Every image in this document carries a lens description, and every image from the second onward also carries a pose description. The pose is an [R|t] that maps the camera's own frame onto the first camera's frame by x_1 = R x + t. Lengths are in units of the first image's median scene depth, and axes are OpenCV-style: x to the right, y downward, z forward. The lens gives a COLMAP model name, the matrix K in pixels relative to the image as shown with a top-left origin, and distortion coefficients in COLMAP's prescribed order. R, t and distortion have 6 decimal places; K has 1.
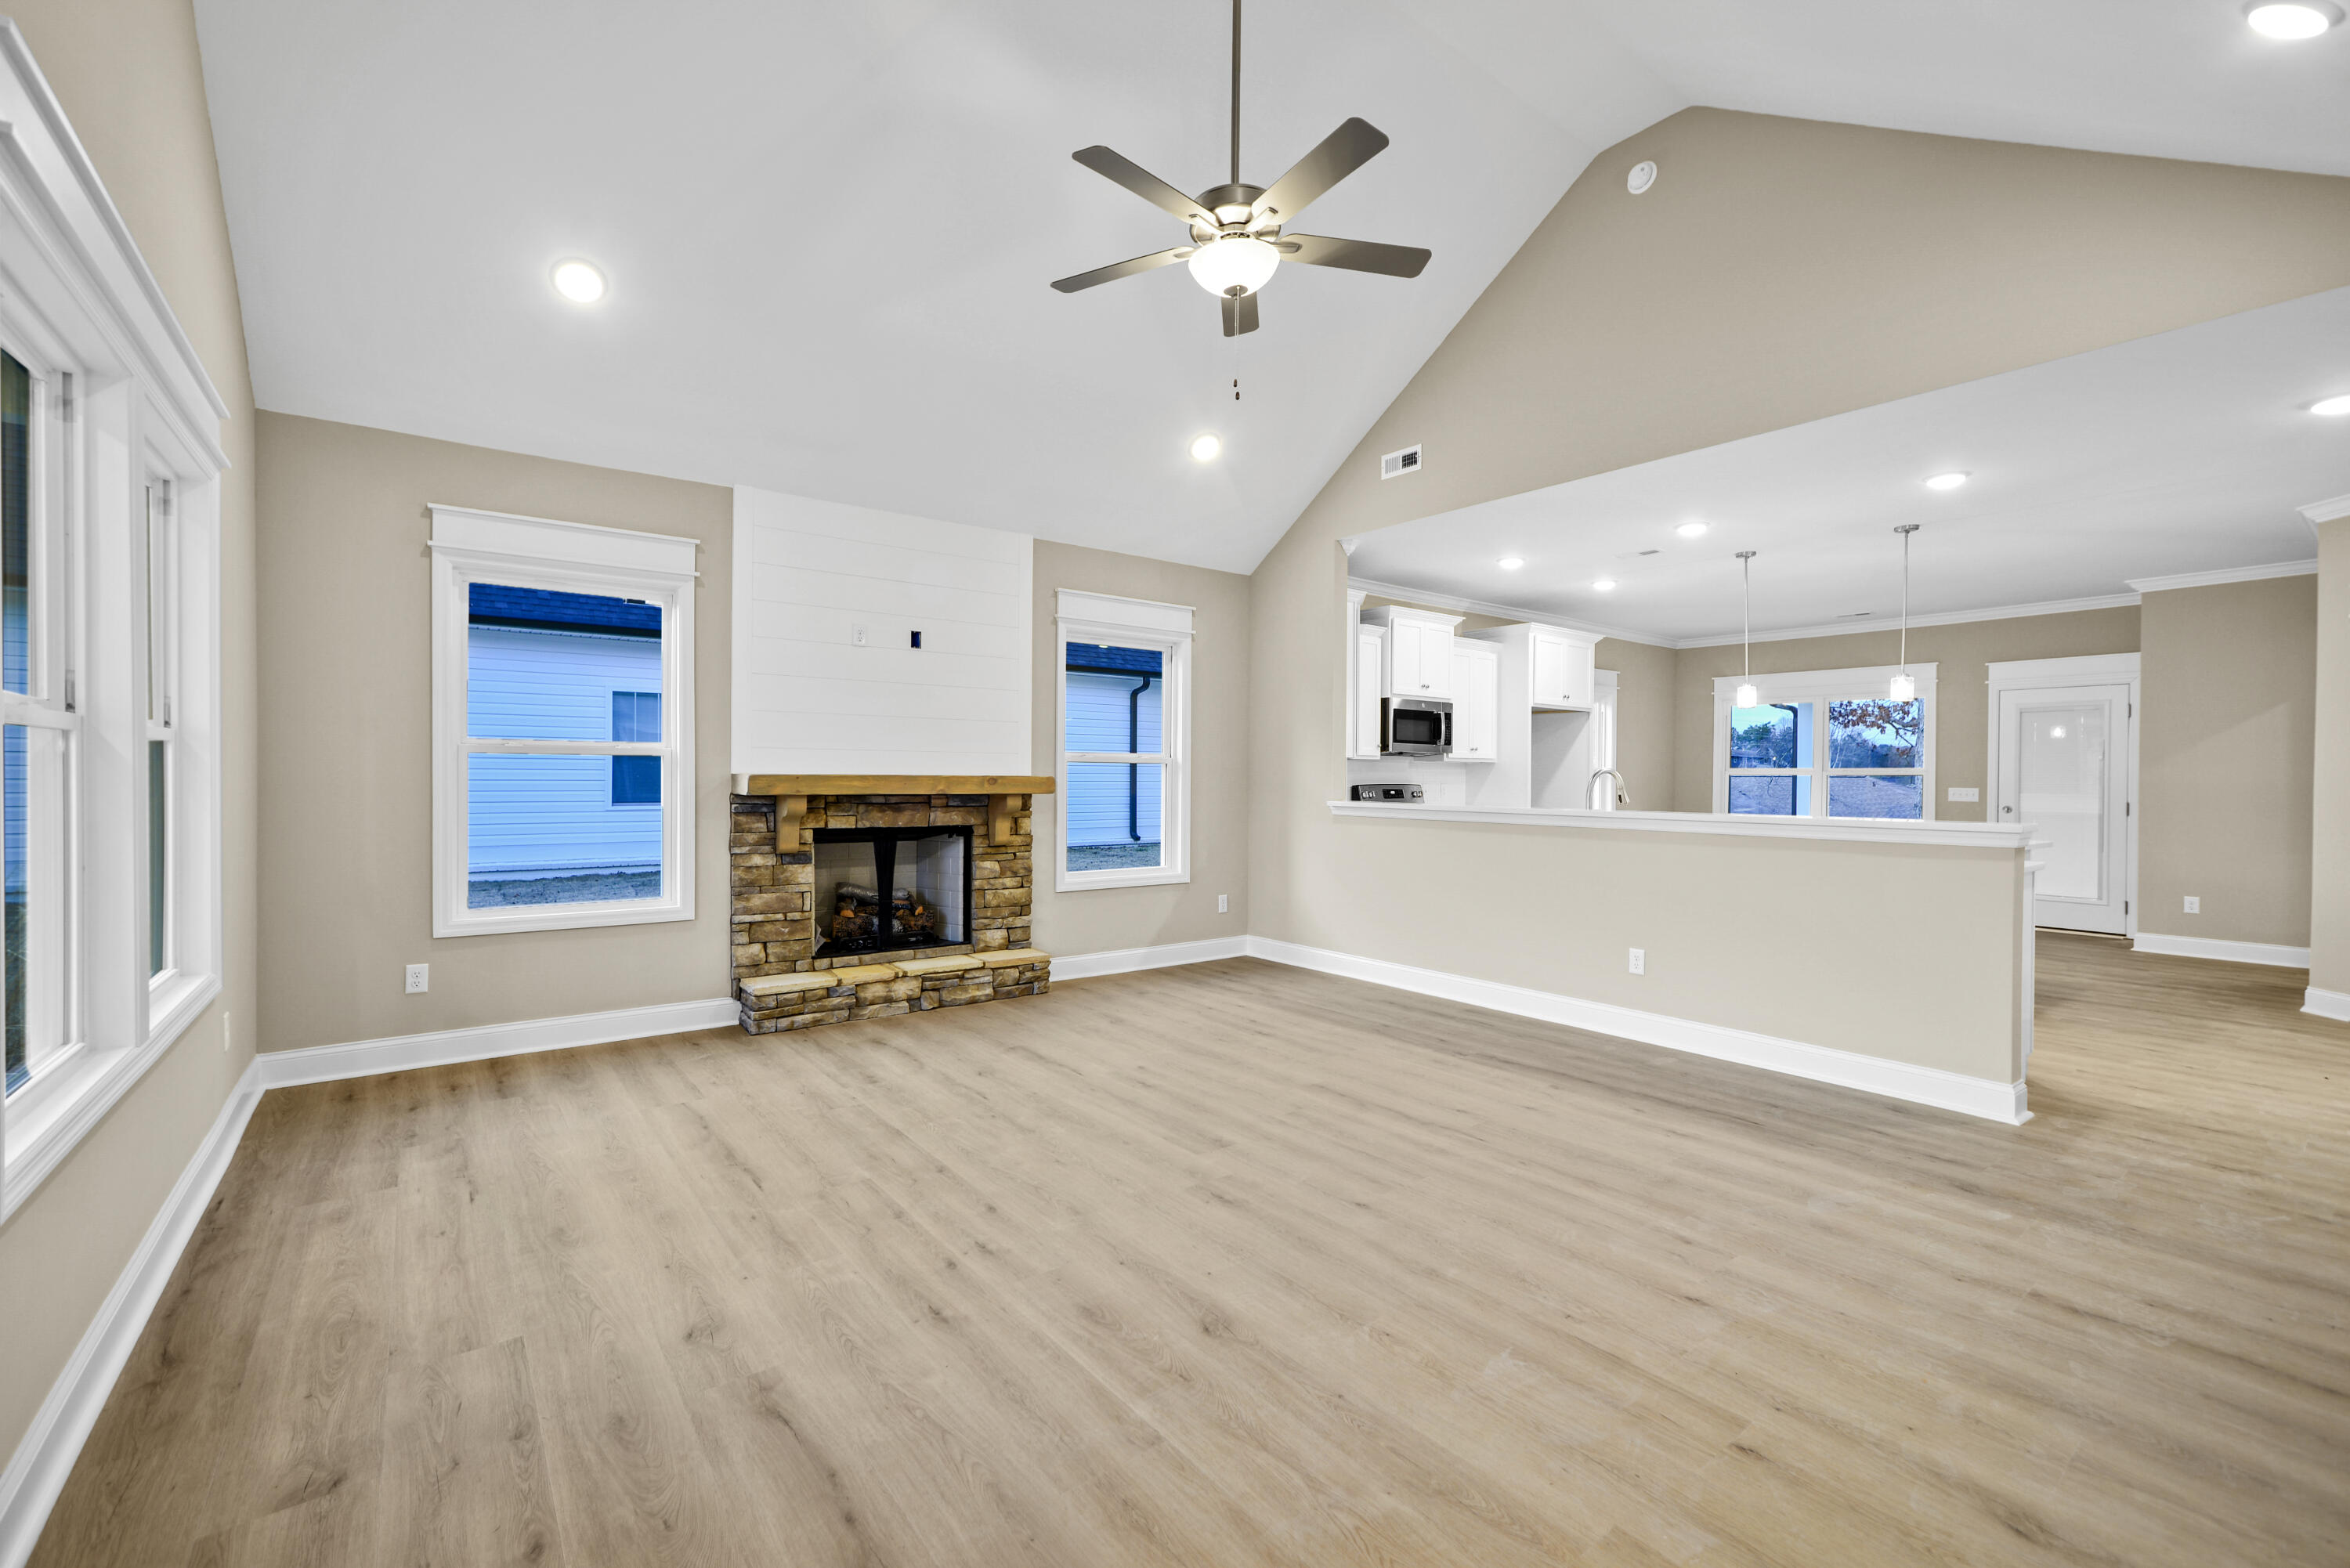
lens RADIAL K [[986.2, 0, 1172.8], [0, 986.2, 781.2], [0, 0, 1]] dist [-0.016811, 0.010842]
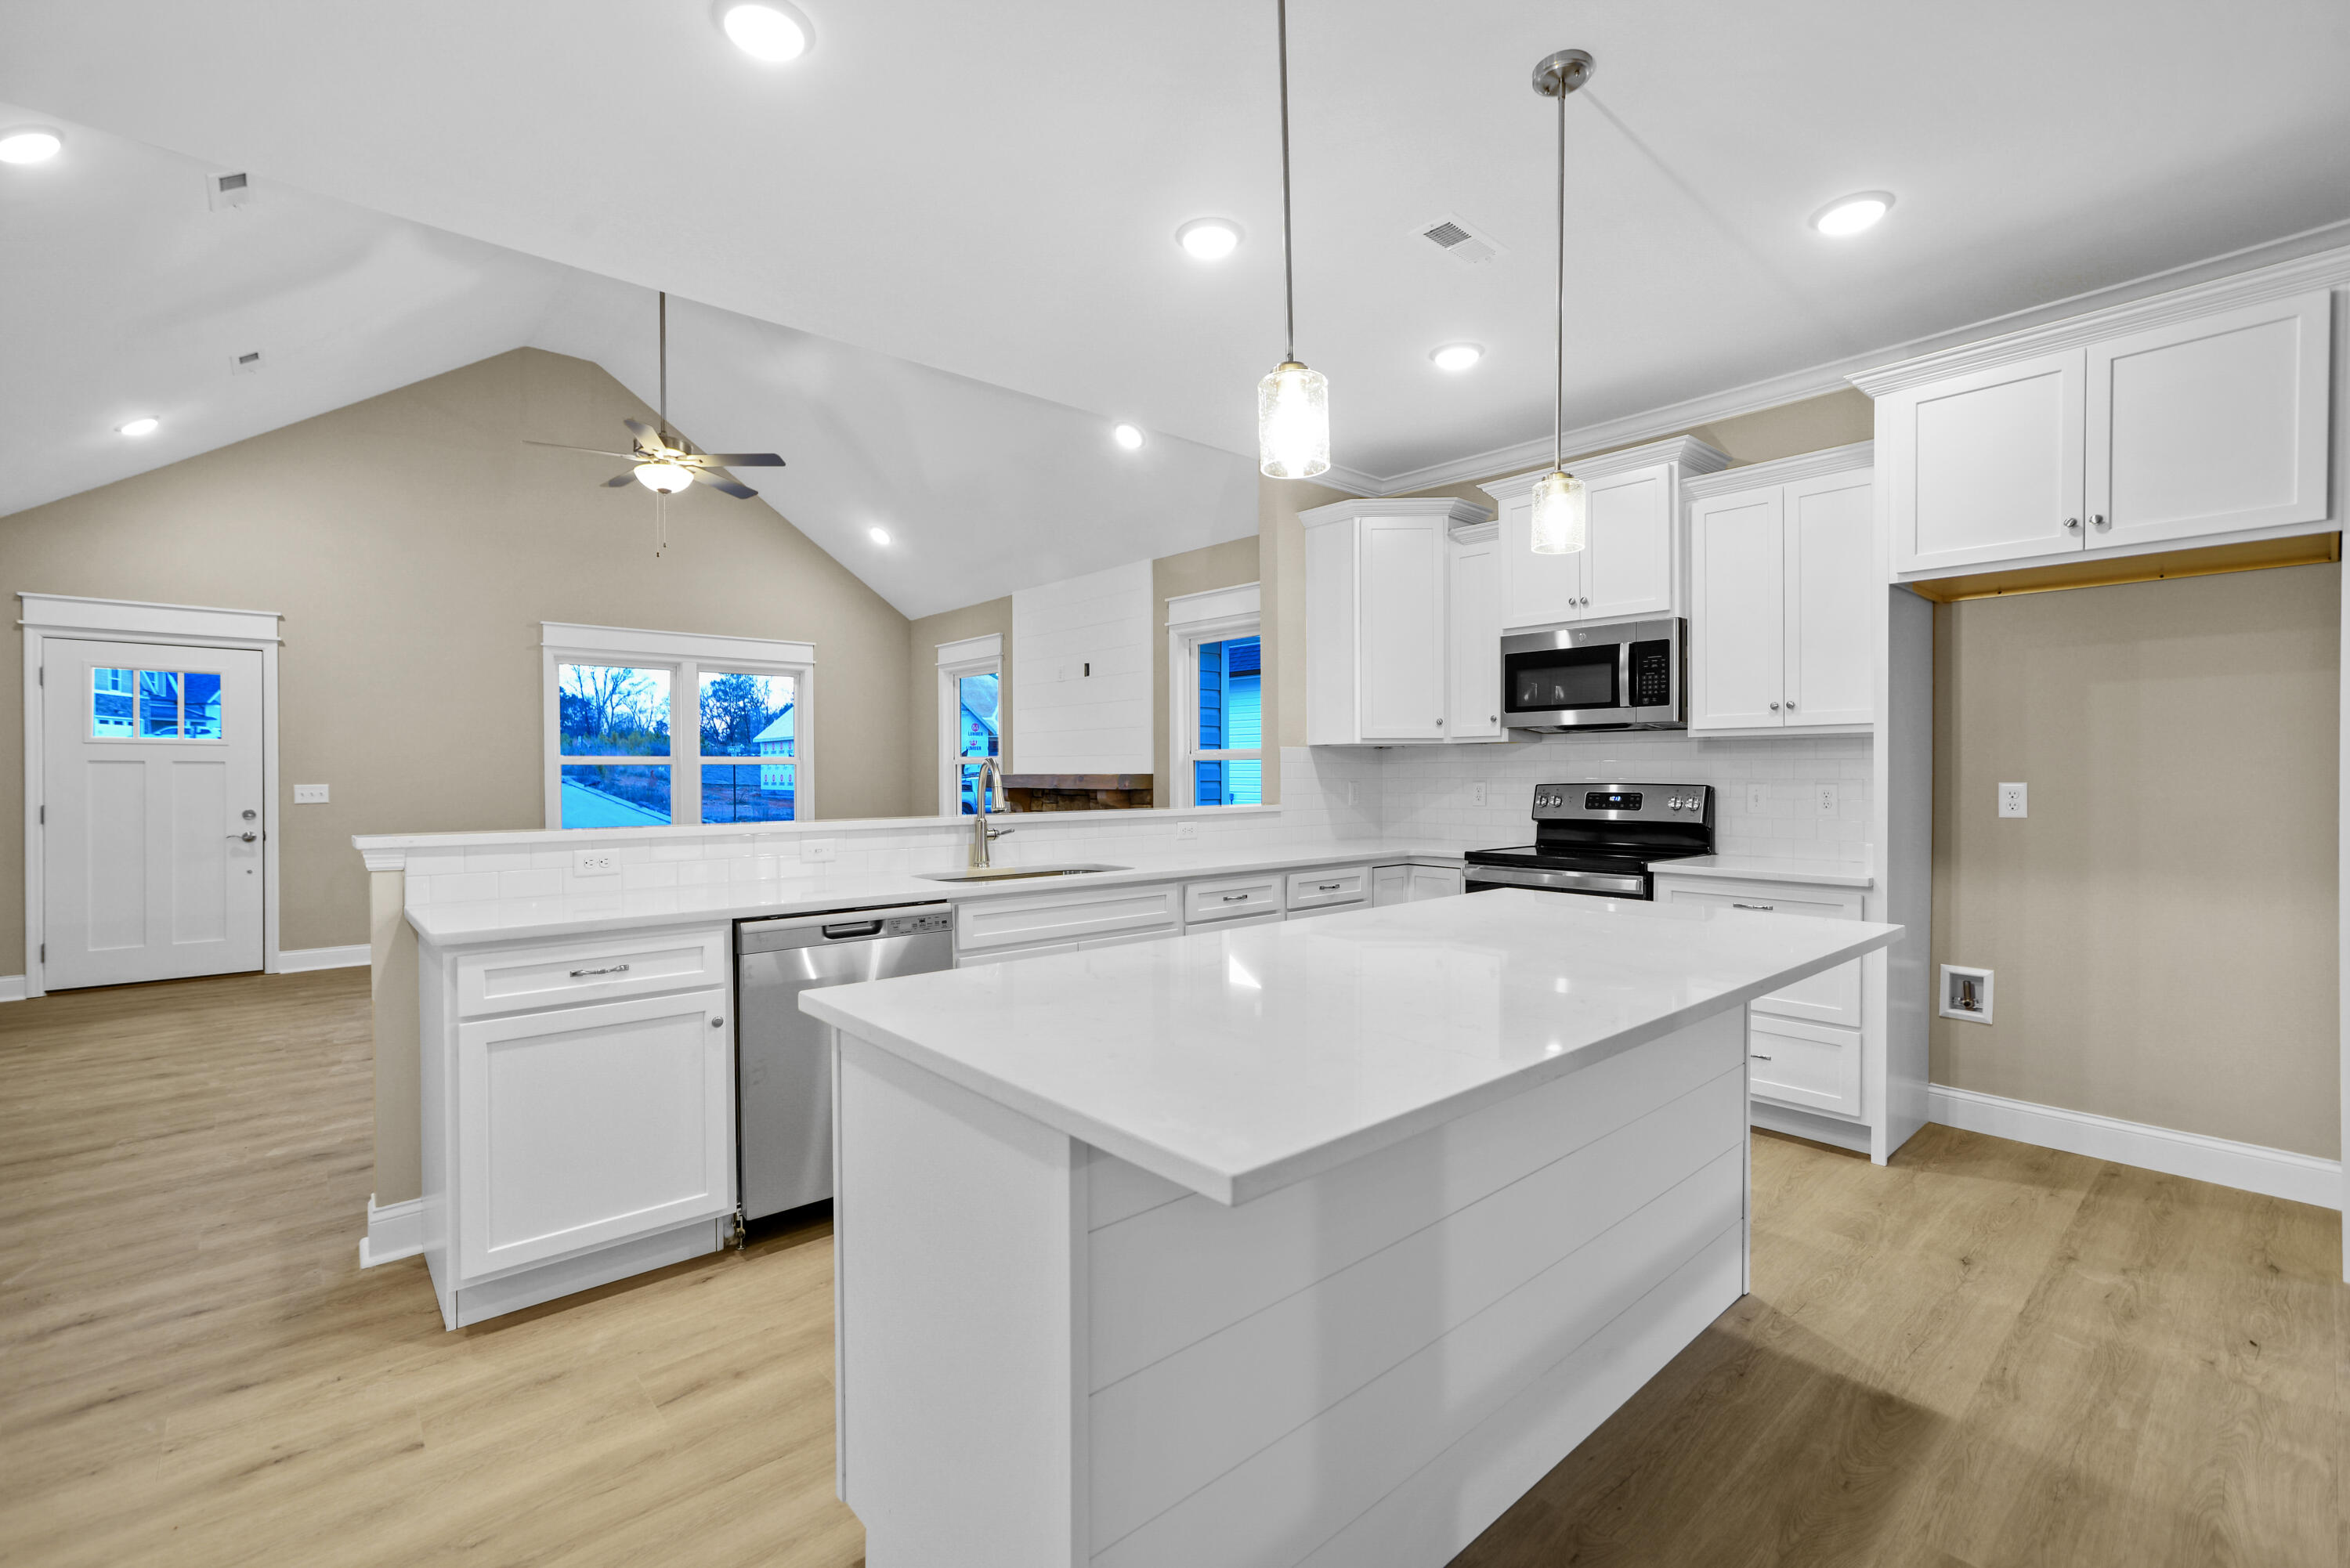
lens RADIAL K [[1017.0, 0, 1170.4], [0, 1017.0, 775.9], [0, 0, 1]] dist [-0.004589, 0.003080]
pose [[0.070963, -0.002956, -0.997475, 1.094400], [-0.000111, 0.999996, -0.002971, 0.000663], [0.997479, 0.000322, 0.070962, 1.018744]]
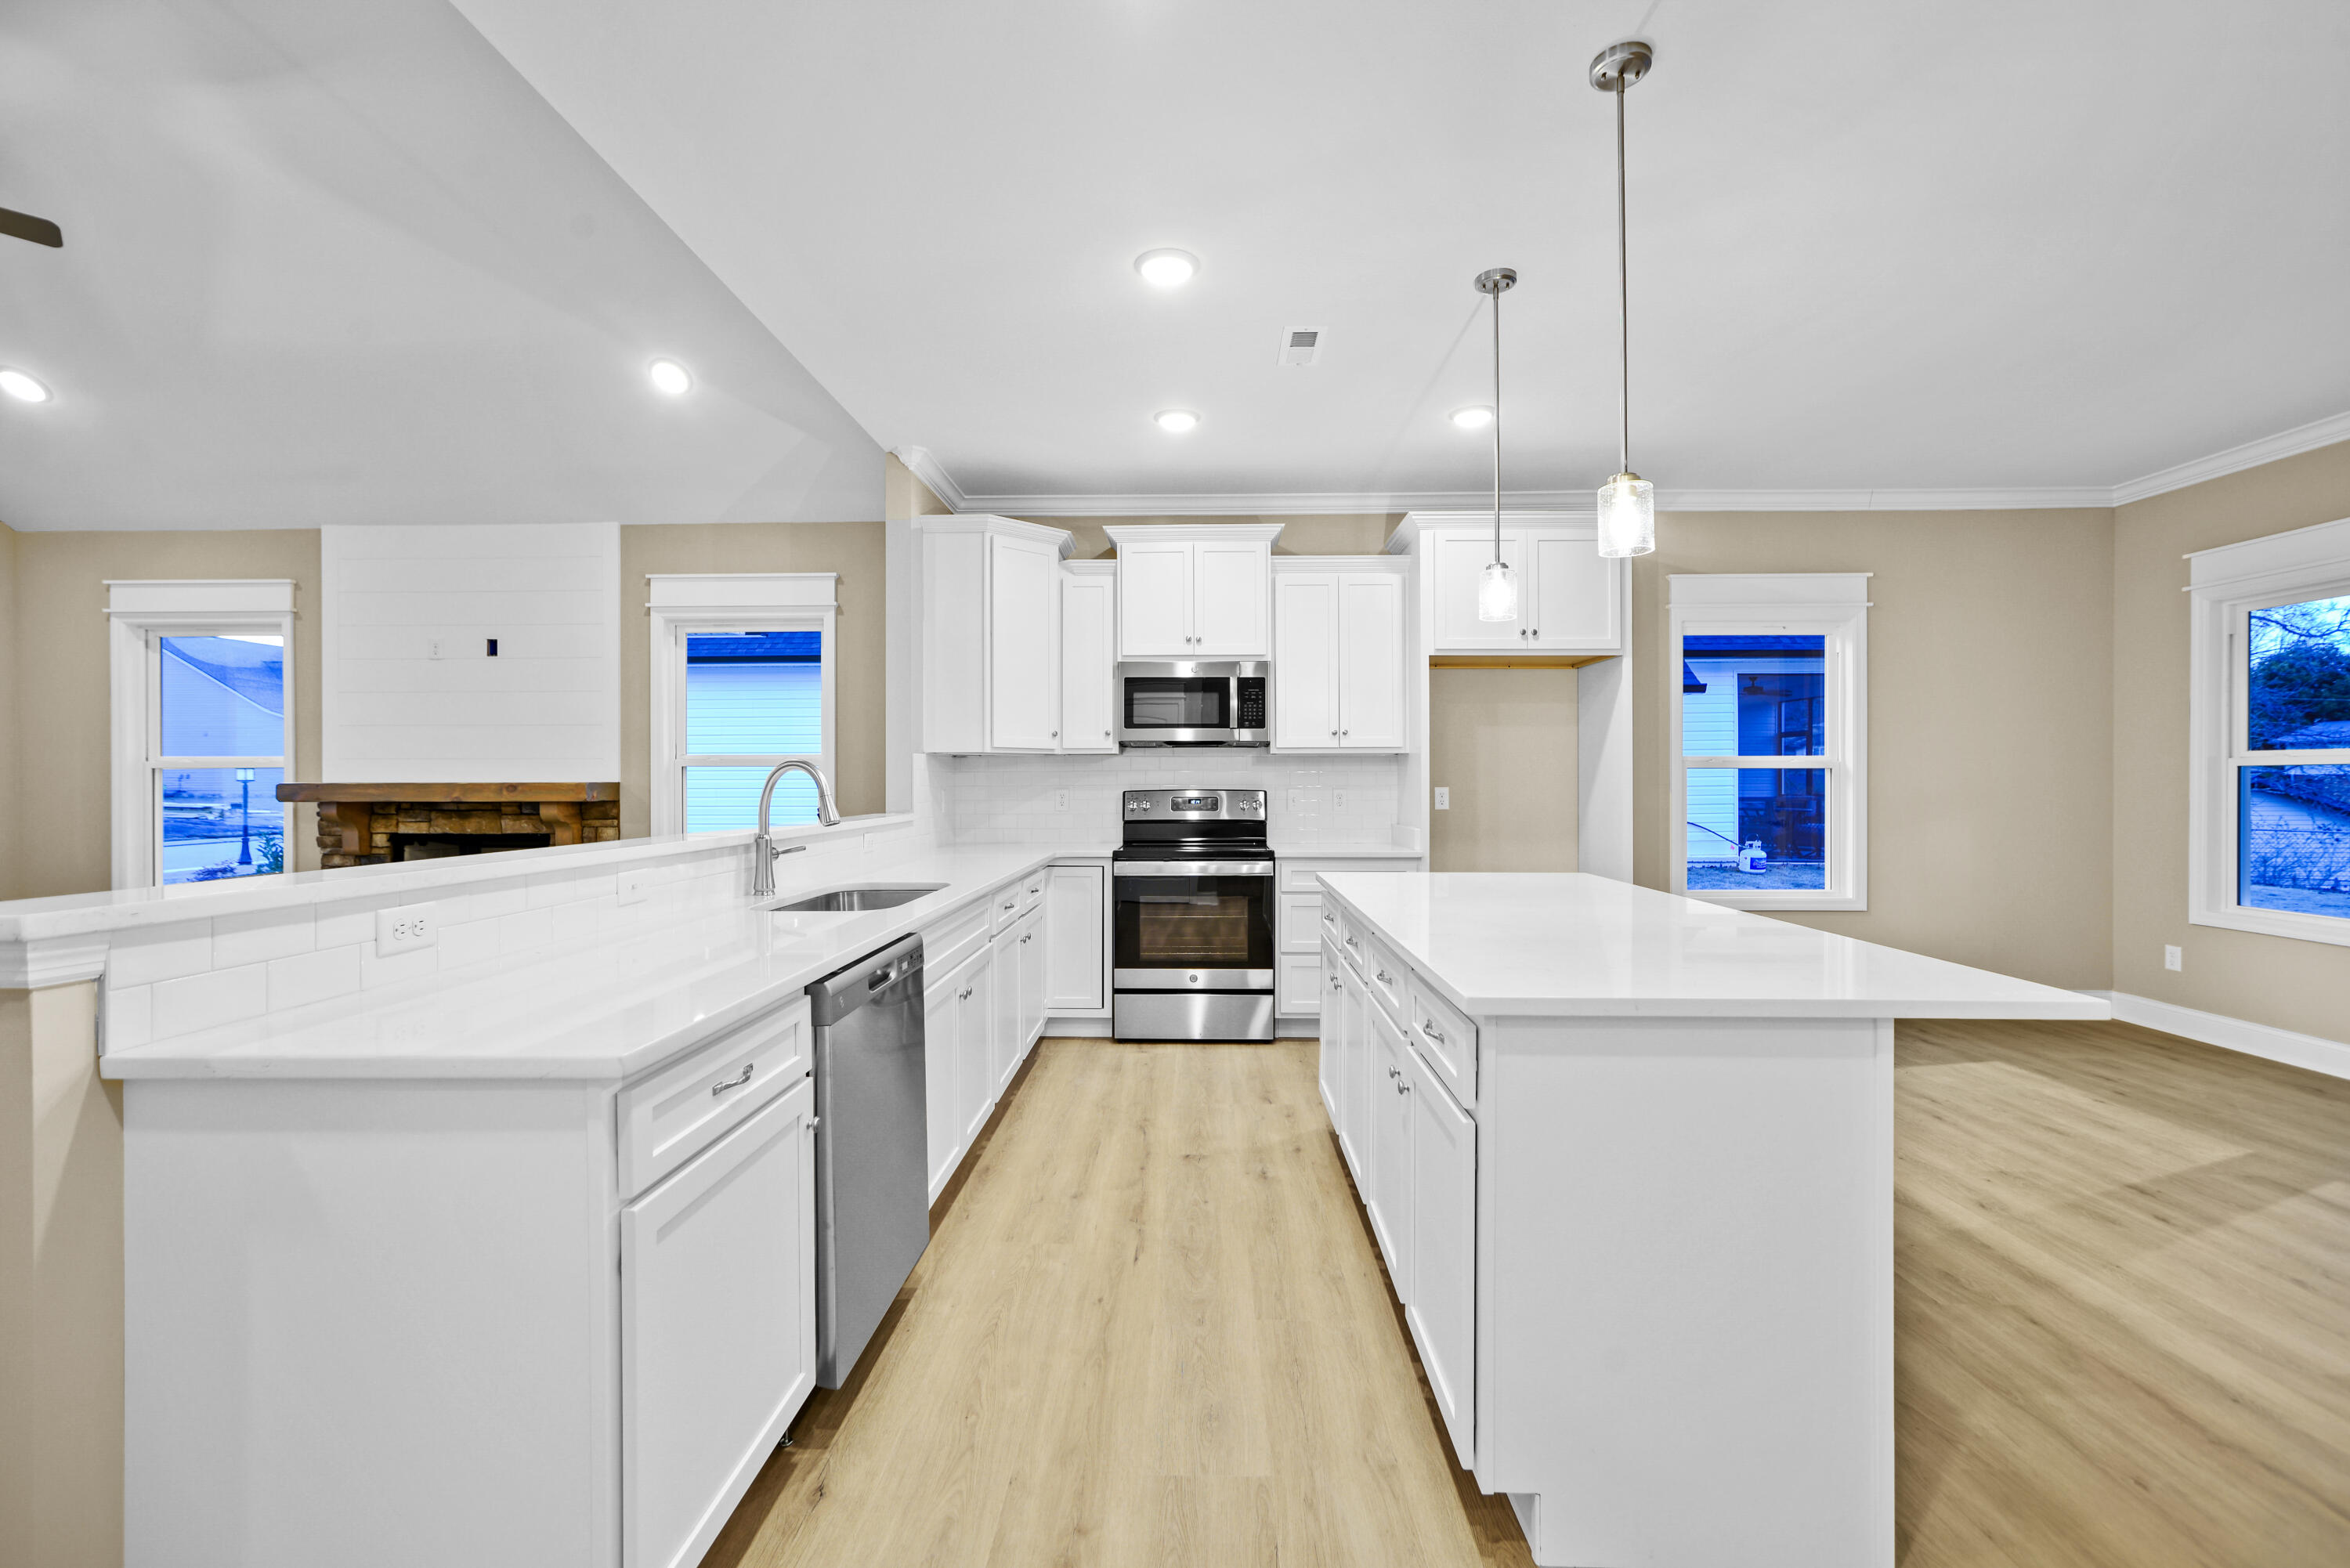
lens RADIAL K [[986.2, 0, 1173.1], [0, 986.2, 780.7], [0, 0, 1]] dist [-0.016811, 0.010842]
pose [[0.775791, -0.008330, -0.630935, 0.907726], [0.004732, 0.999962, -0.007384, 0.002719], [0.630973, 0.002743, 0.775800, 0.666055]]
